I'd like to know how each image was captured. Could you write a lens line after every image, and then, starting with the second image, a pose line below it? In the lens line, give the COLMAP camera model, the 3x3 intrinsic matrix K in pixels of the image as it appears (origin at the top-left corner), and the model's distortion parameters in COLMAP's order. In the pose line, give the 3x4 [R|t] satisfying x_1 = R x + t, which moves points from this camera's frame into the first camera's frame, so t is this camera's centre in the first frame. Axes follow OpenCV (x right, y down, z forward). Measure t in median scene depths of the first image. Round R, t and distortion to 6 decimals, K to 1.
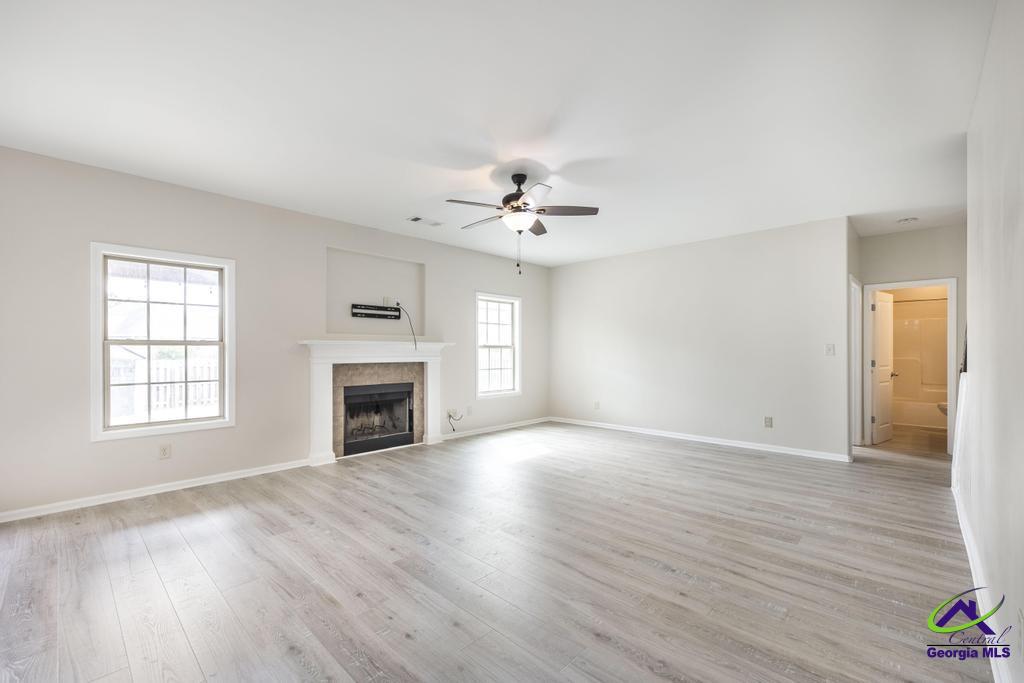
lens RADIAL K [[419.6, 0, 512.7], [0, 419.6, 347.0], [0, 0, 1]] dist [-0.002013, -0.000121]
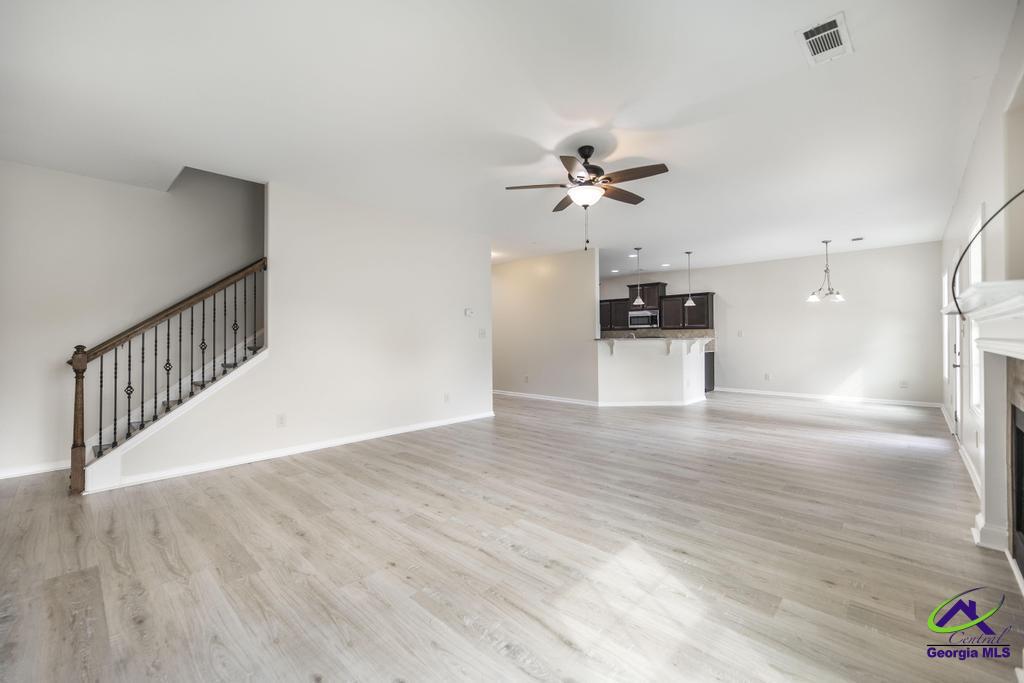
lens RADIAL K [[419.6, 0, 515.6], [0, 419.6, 337.0], [0, 0, 1]] dist [-0.002013, -0.000121]
pose [[-0.999964, 0.004151, 0.007354, 0.178477], [0.004129, 0.999987, -0.002924, 0.024822], [-0.007366, -0.002894, -0.999969, 2.015005]]
